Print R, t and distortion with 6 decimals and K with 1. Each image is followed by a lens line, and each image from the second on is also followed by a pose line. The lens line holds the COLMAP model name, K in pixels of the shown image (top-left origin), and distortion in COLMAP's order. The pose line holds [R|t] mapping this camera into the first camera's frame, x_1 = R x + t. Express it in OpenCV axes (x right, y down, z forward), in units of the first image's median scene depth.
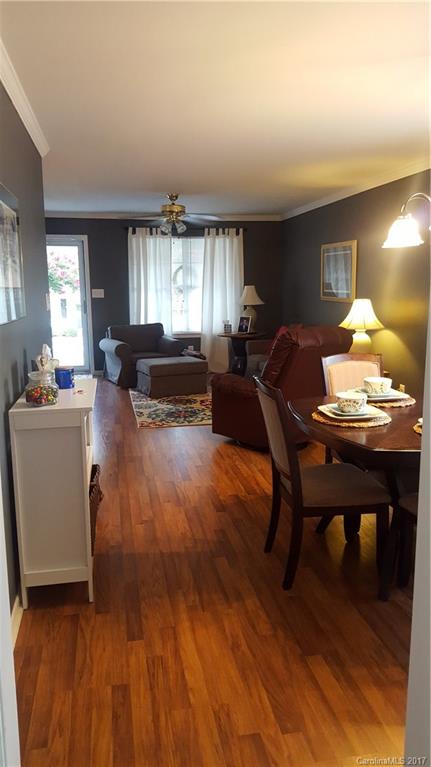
lens RADIAL K [[554.4, 0, 213.0], [0, 554.4, 383.4], [0, 0, 1]] dist [0.027661, -0.035254]
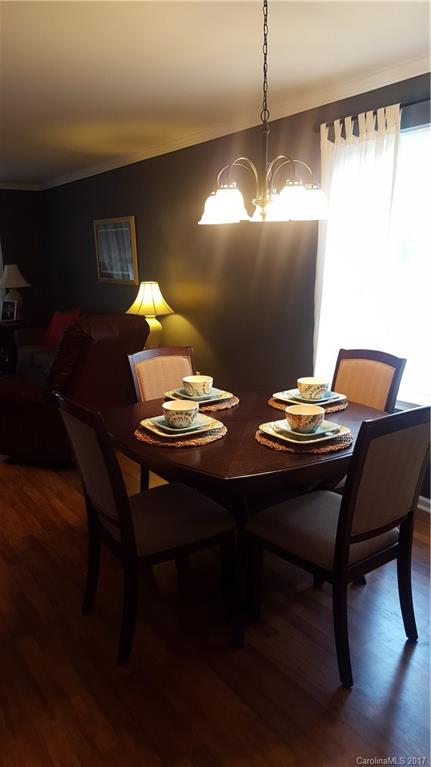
lens RADIAL K [[554.4, 0, 220.1], [0, 554.4, 383.4], [0, 0, 1]] dist [0.027661, -0.035254]
pose [[0.907391, -0.081482, 0.412313, -0.023964], [0.066211, 0.996490, 0.051216, -0.037049], [-0.415040, -0.019173, 0.909601, 0.184137]]
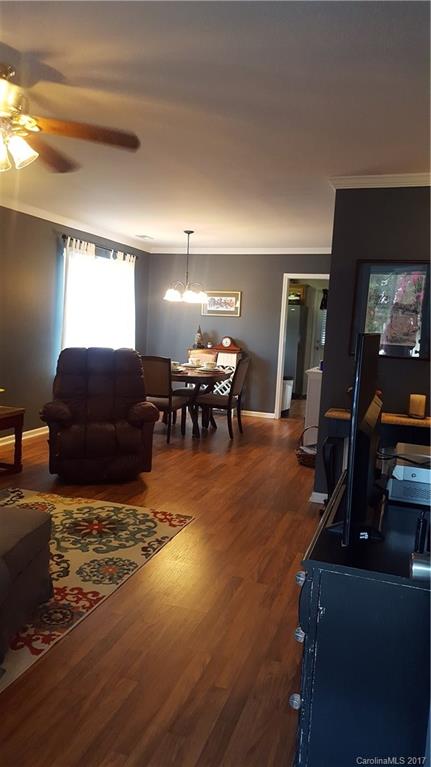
lens RADIAL K [[554.4, 0, 209.0], [0, 554.4, 381.5], [0, 0, 1]] dist [0.027661, -0.035254]
pose [[-0.867781, -0.093349, 0.488101, -0.979259], [0.057300, 0.956852, 0.284869, -0.618742], [-0.493633, 0.275172, -0.824989, 3.150335]]
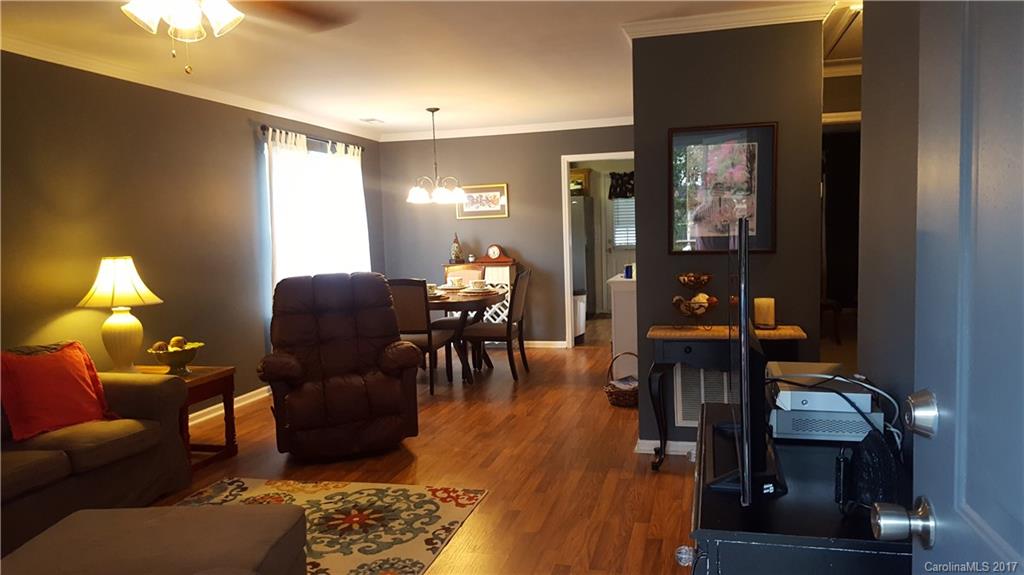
lens RADIAL K [[740.2, 0, 520.3], [0, 740.2, 286.8], [0, 0, 1]] dist [0.027661, -0.035254]
pose [[-0.906373, -0.002626, 0.422470, -0.939233], [0.122168, 0.955630, 0.268042, -0.619138], [-0.404429, 0.294558, -0.865836, 3.163174]]
